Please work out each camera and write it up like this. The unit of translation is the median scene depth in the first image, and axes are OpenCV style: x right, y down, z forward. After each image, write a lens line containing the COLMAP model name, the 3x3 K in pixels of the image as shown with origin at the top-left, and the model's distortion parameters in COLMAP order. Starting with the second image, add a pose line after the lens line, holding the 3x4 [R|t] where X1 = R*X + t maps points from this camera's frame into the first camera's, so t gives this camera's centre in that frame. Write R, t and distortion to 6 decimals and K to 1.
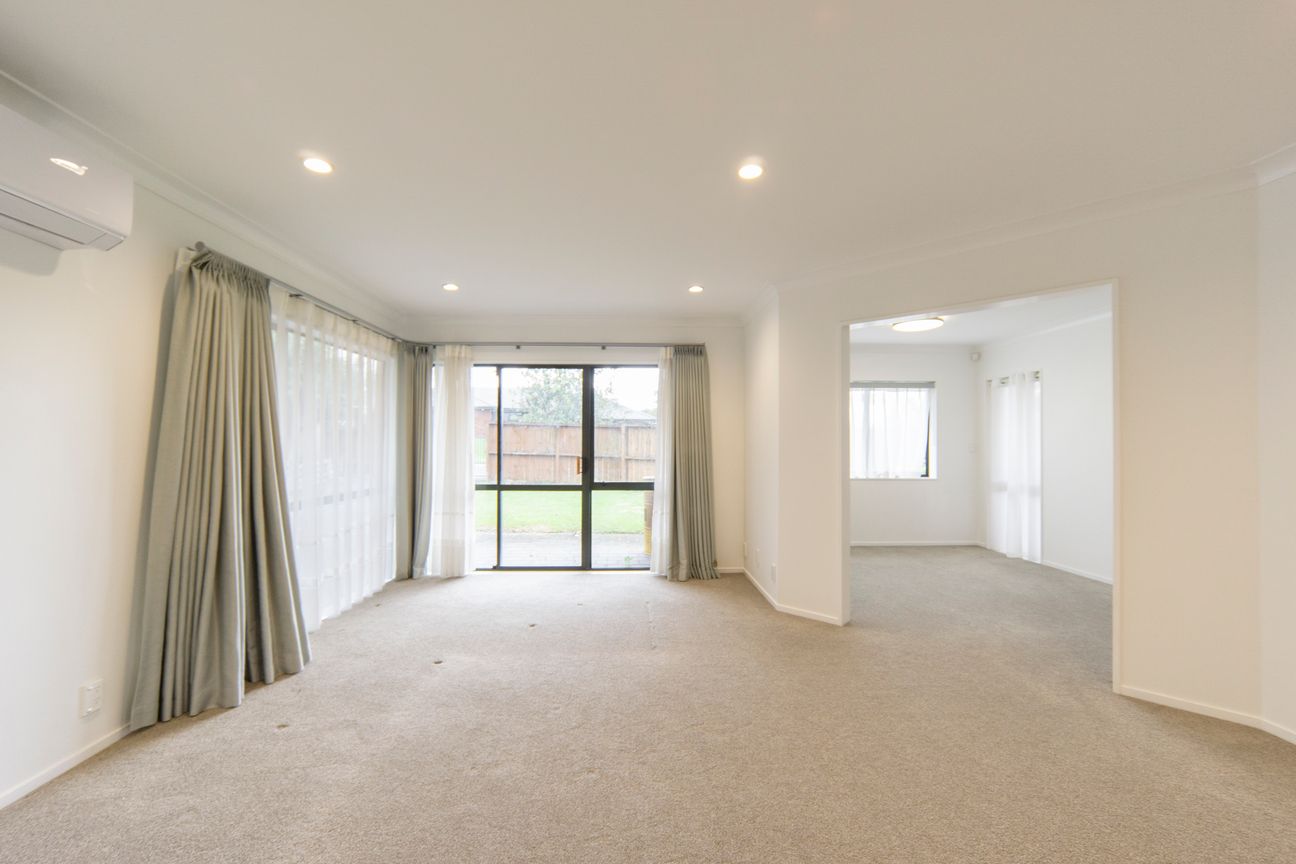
lens RADIAL K [[500.4, 0, 648.6], [0, 500.4, 440.8], [0, 0, 1]] dist [0.000282, 0.000142]
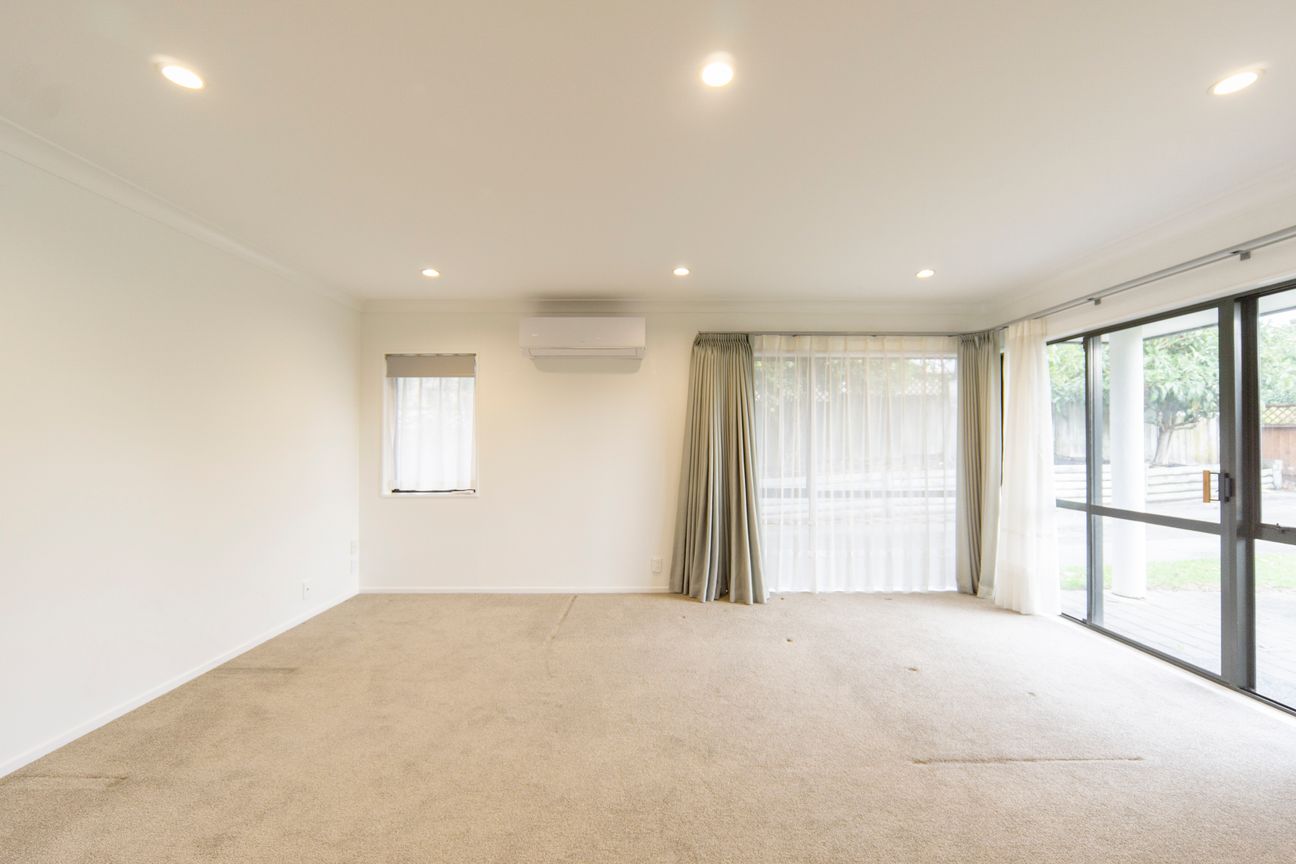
lens RADIAL K [[509.9, 0, 648.0], [0, 509.9, 432.0], [0, 0, 1]] dist [-0.000312, 0.000024]
pose [[-0.006065, -0.018190, -0.999816, 0.427823], [0.006188, 0.999815, -0.018228, -0.003884], [0.999962, -0.006298, -0.005952, 0.402314]]
